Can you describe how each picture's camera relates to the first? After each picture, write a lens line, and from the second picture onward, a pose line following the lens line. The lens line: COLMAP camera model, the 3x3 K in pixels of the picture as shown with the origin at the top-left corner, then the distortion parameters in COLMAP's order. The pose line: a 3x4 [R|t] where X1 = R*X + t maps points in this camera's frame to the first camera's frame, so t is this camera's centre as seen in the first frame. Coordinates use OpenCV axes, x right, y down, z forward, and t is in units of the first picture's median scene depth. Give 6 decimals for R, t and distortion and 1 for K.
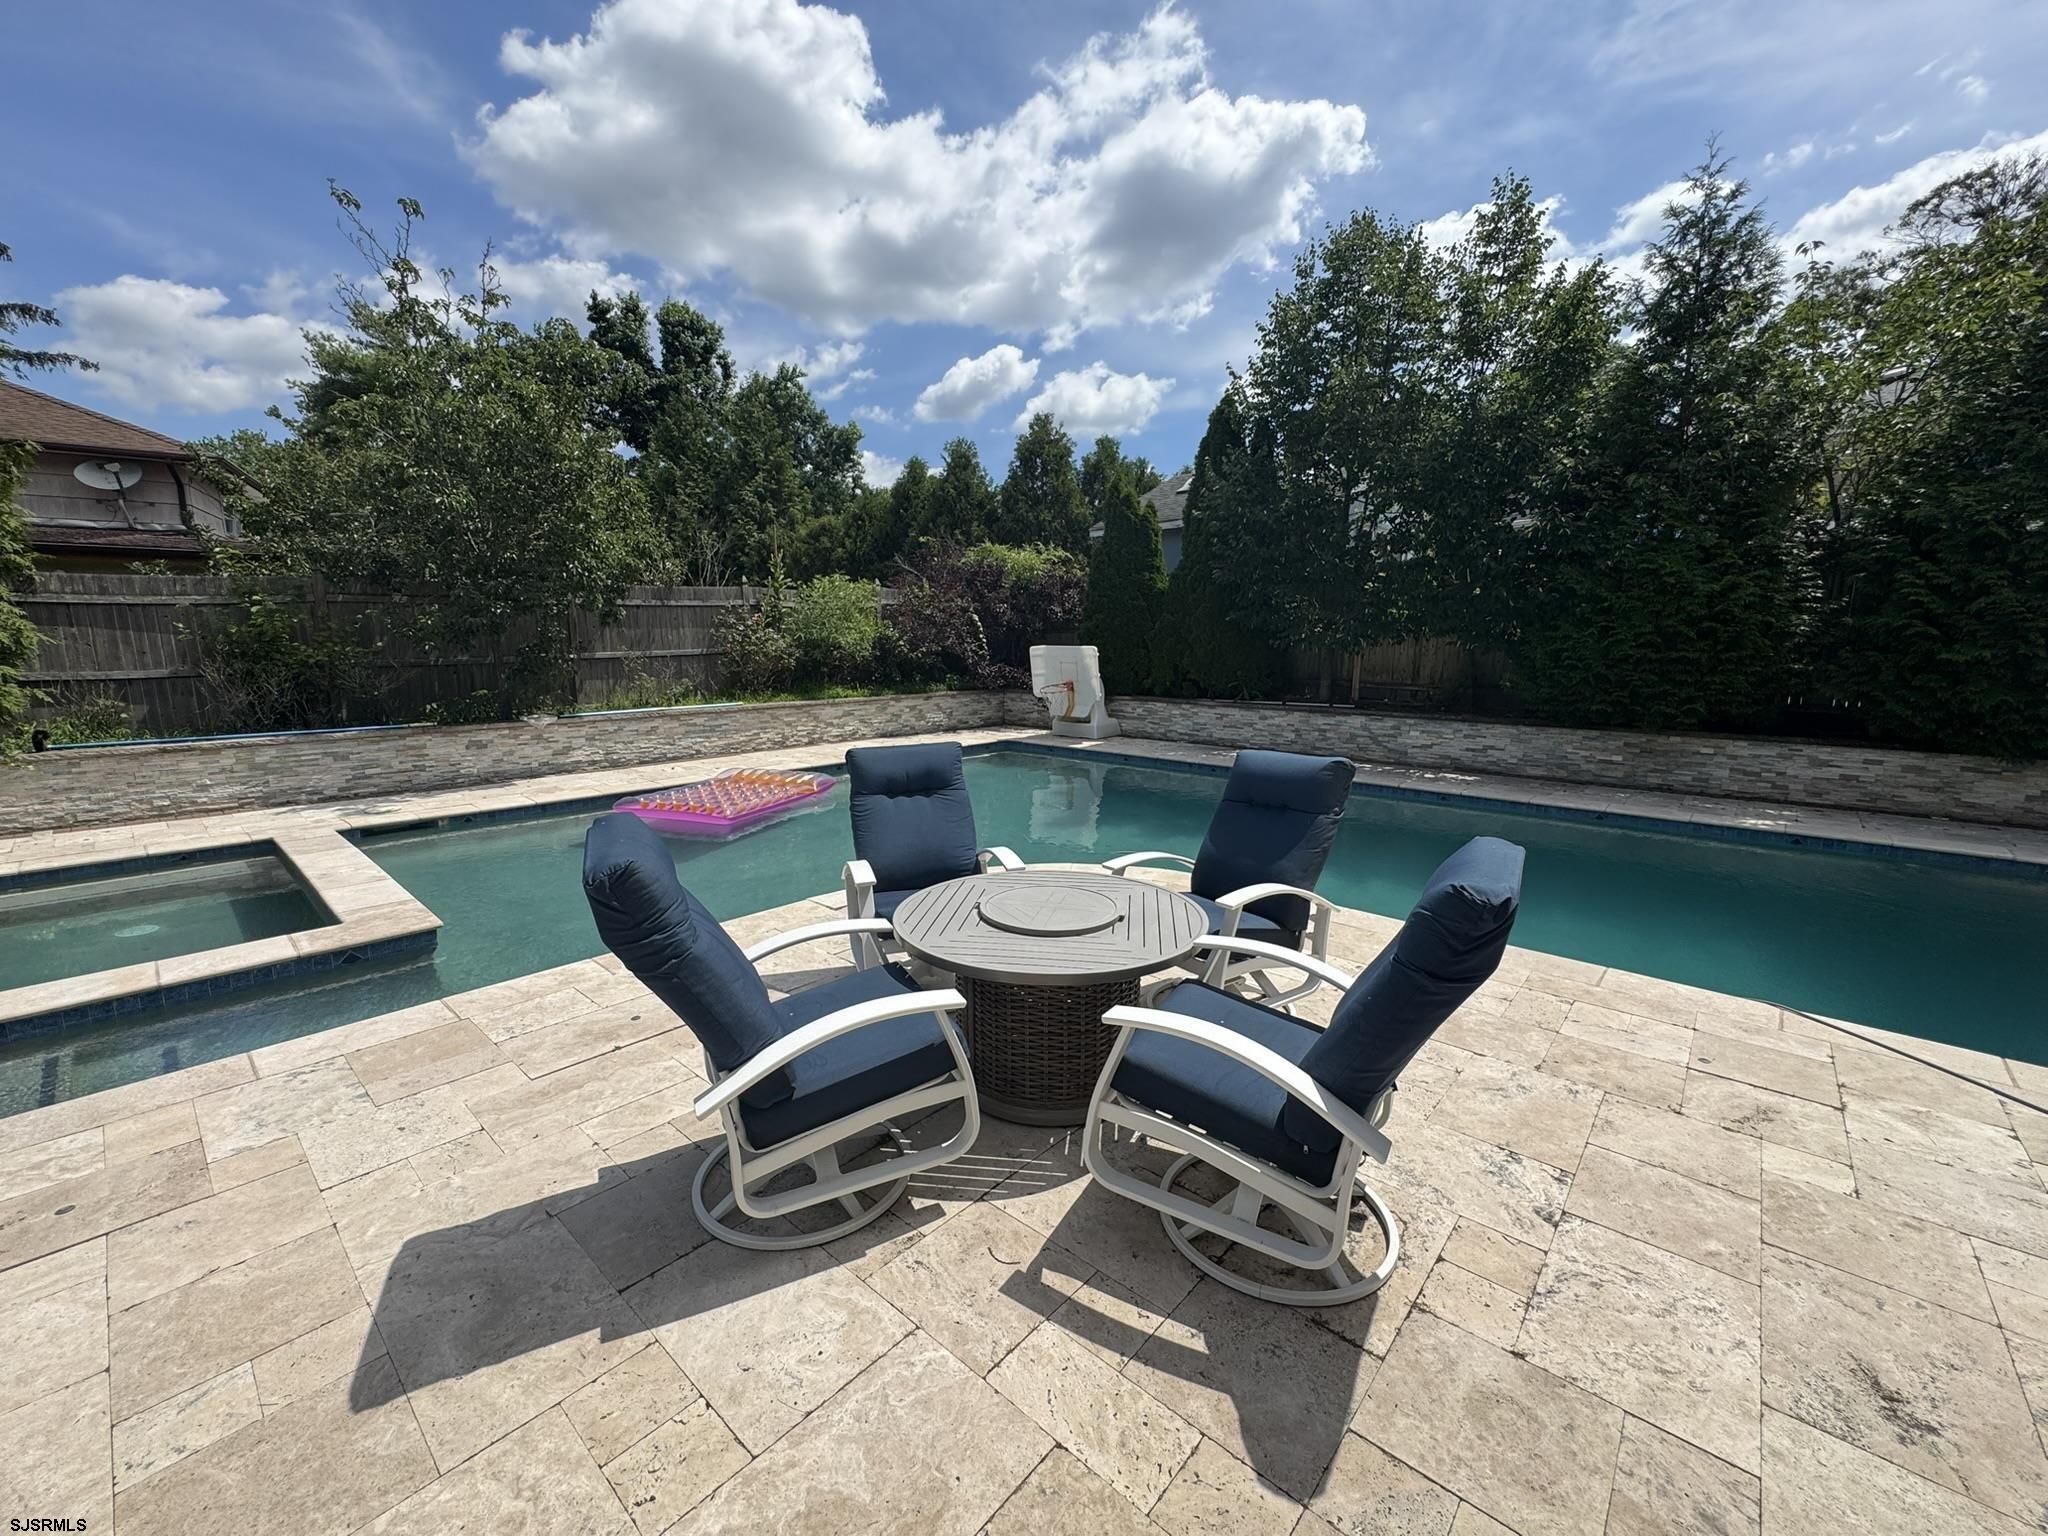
lens RADIAL K [[822.1, 0, 1024.0], [0, 822.1, 768.0], [0, 0, 1]] dist [-0.004304, 0.000048]
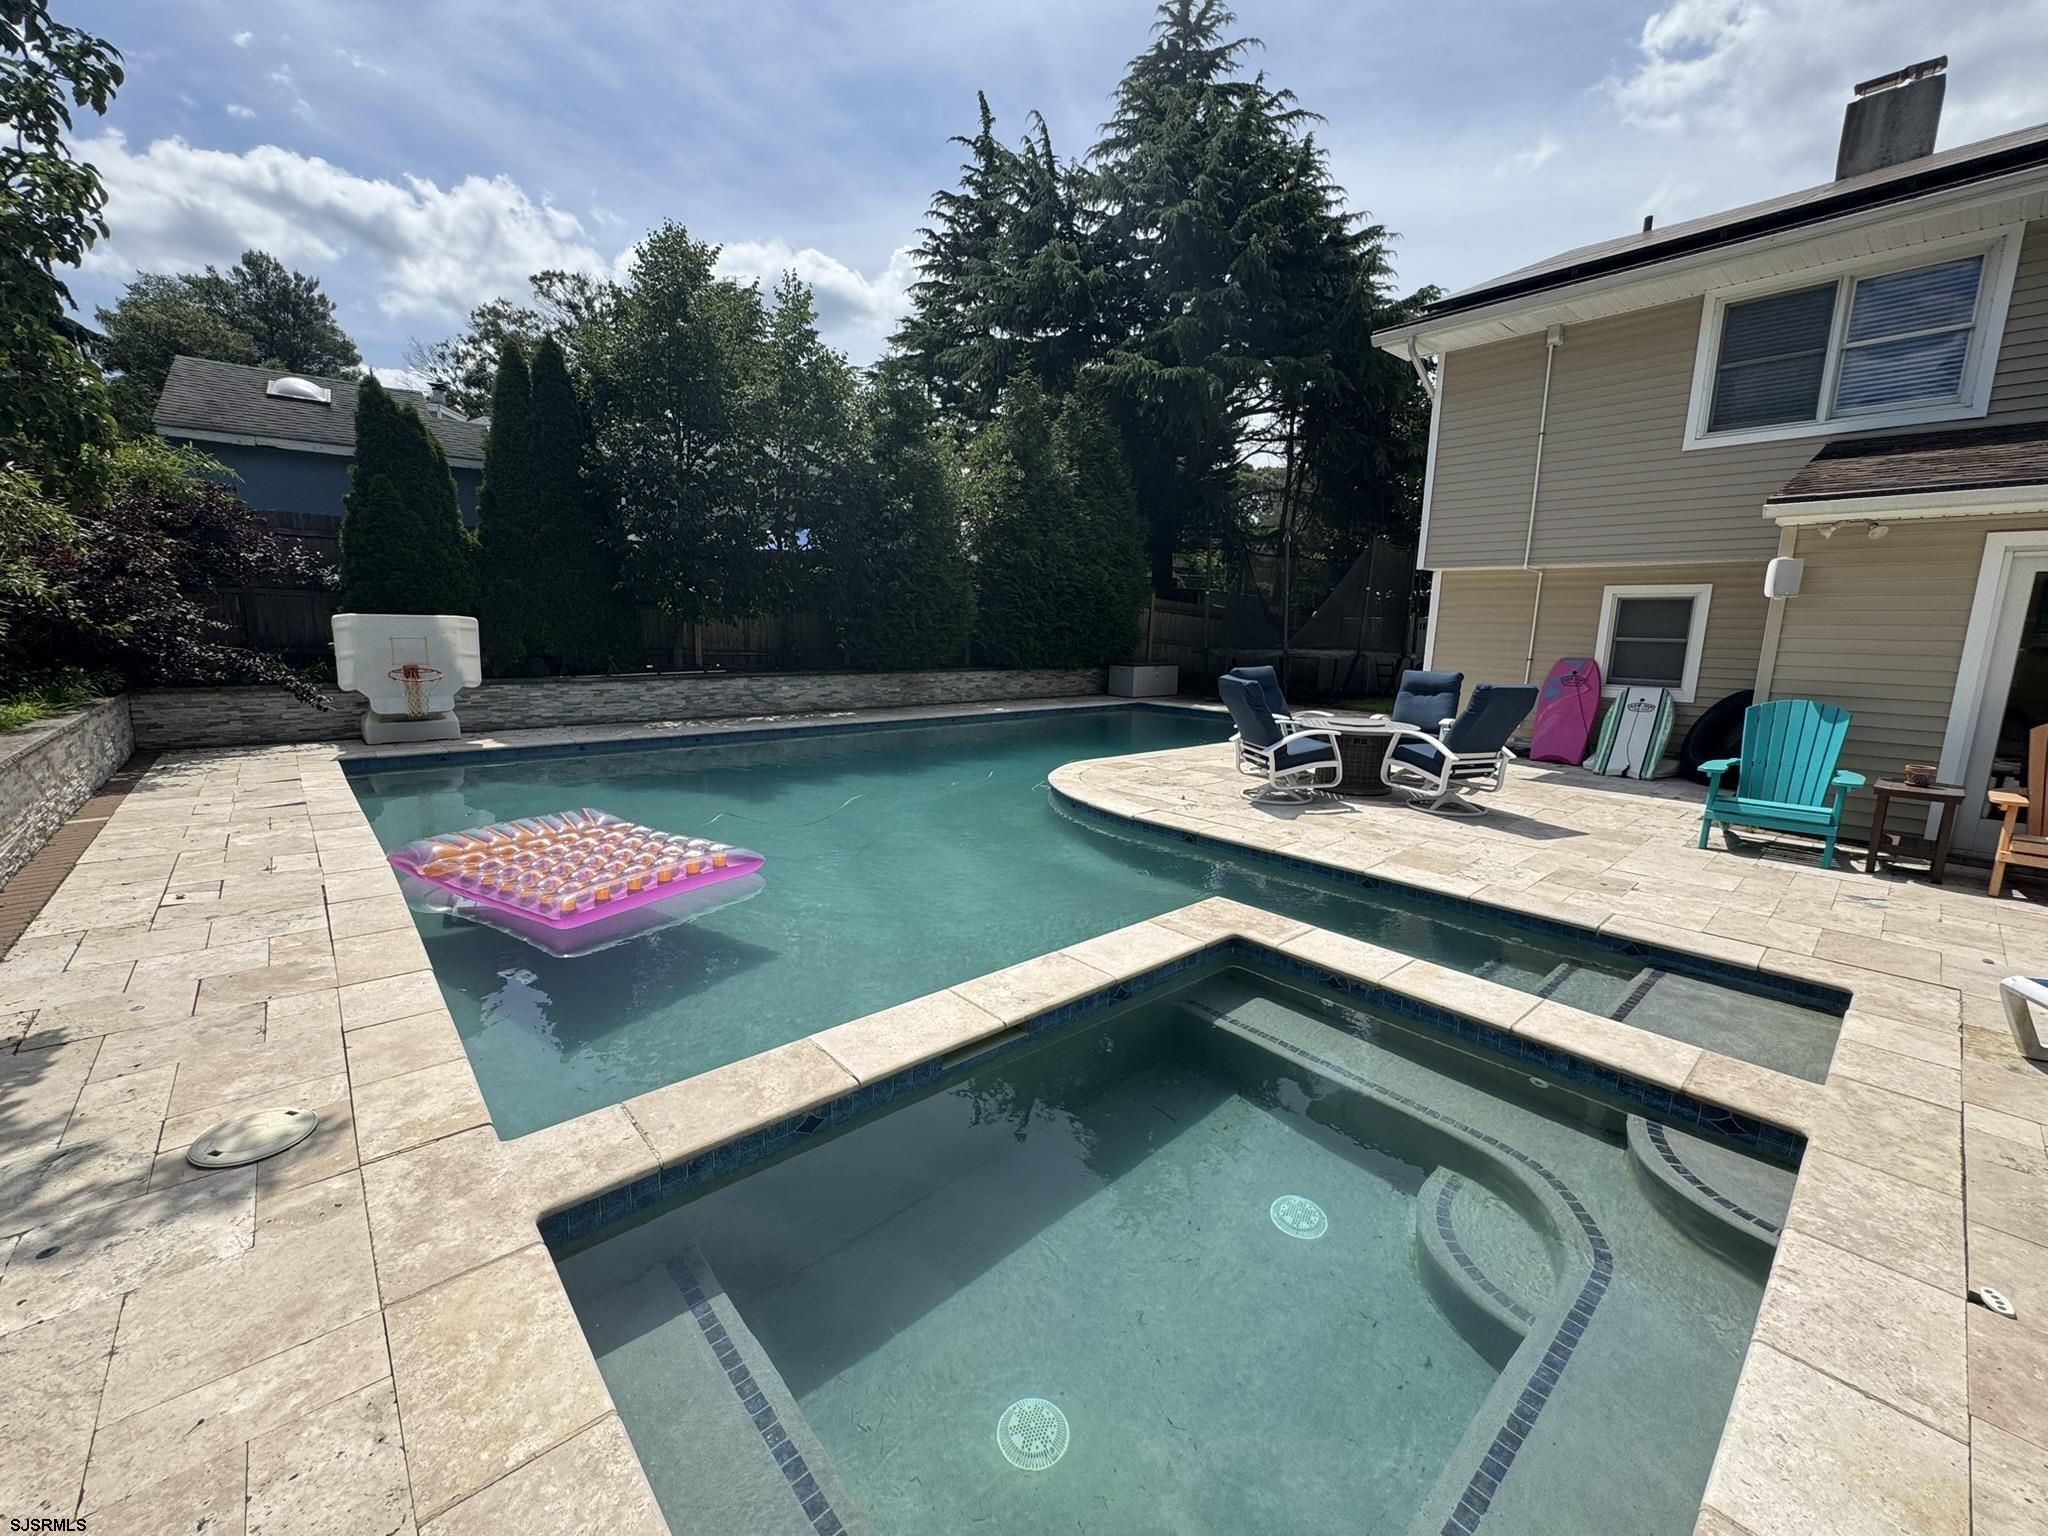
lens RADIAL K [[818.9, 0, 1024.0], [0, 818.9, 768.0], [0, 0, 1]] dist [-0.003733, -0.000147]
pose [[0.109738, -0.171285, 0.979091, -0.670143], [0.137399, 0.978197, 0.155729, -0.060424], [-0.984418, 0.117437, 0.130880, 0.431044]]
